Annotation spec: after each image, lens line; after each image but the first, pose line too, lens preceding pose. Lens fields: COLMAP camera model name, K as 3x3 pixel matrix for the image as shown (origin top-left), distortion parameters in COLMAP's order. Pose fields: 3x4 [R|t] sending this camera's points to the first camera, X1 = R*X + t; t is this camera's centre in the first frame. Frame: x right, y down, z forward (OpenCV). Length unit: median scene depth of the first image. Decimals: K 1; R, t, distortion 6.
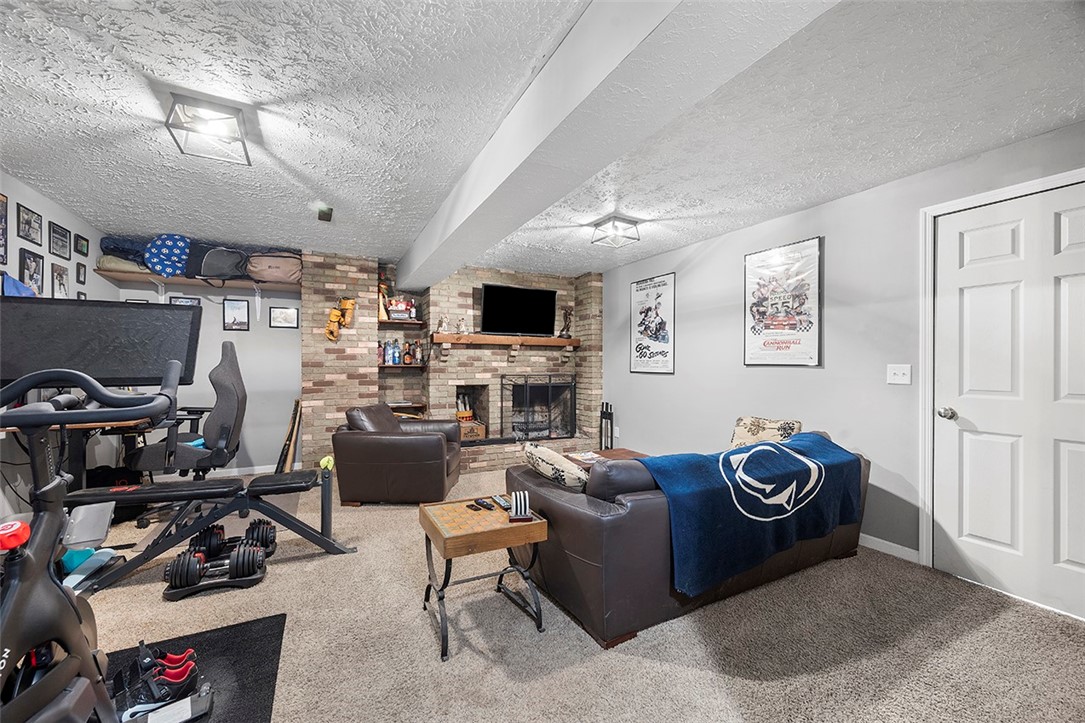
lens RADIAL K [[430.4, 0, 547.6], [0, 430.4, 364.3], [0, 0, 1]] dist [0.002602, -0.000720]
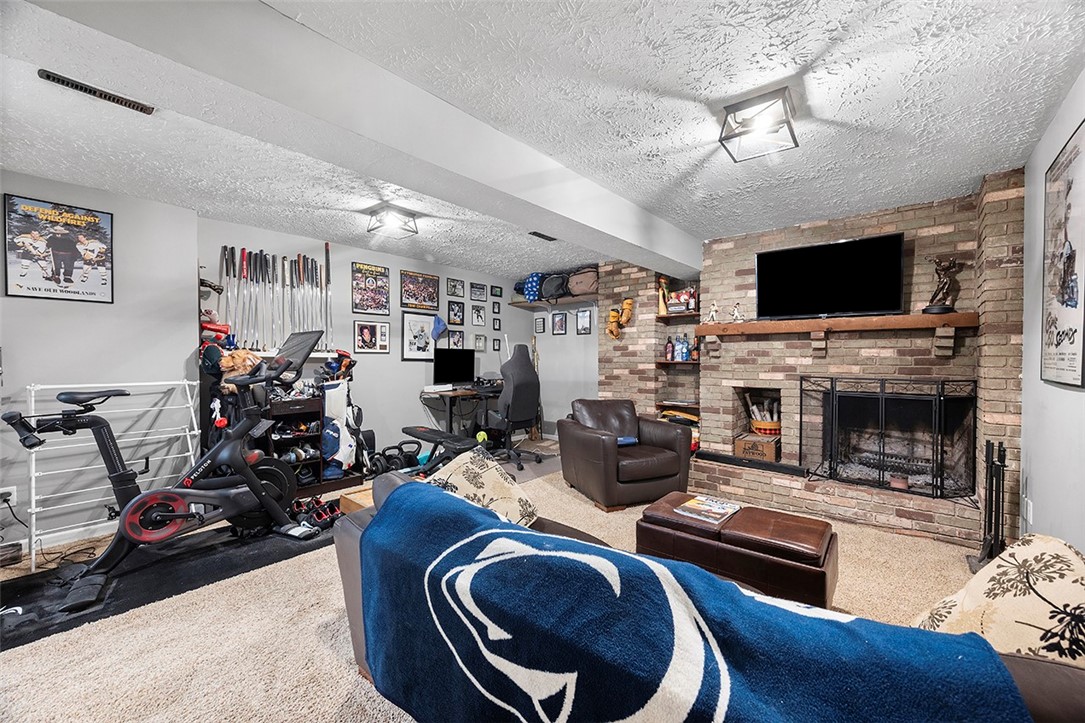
lens RADIAL K [[430.4, 0, 545.2], [0, 430.4, 364.3], [0, 0, 1]] dist [0.002602, -0.000720]
pose [[0.366840, 0.010881, -0.930220, 0.419369], [-0.000860, 0.999935, 0.011357, -0.002431], [0.930284, -0.003367, 0.366826, 0.384486]]
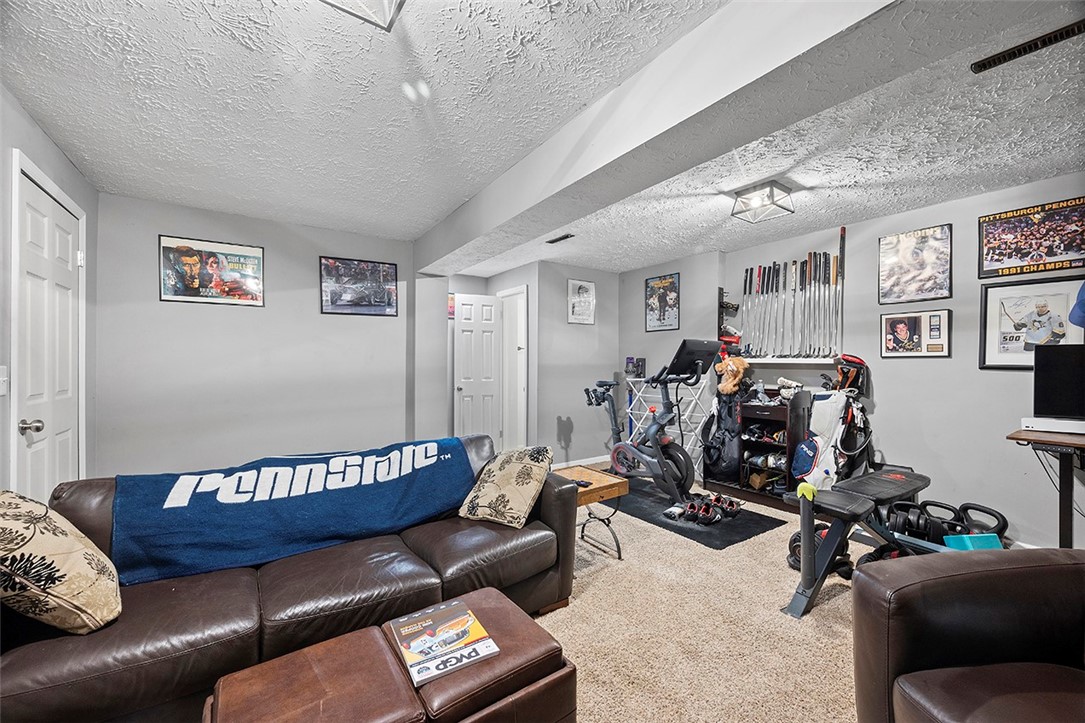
lens RADIAL K [[430.4, 0, 543.9], [0, 430.4, 361.9], [0, 0, 1]] dist [0.002602, -0.000720]
pose [[-0.993829, -0.005421, -0.110792, 0.035986], [-0.005154, 0.999983, -0.002699, -0.004104], [0.110805, -0.002111, -0.993840, 0.958063]]
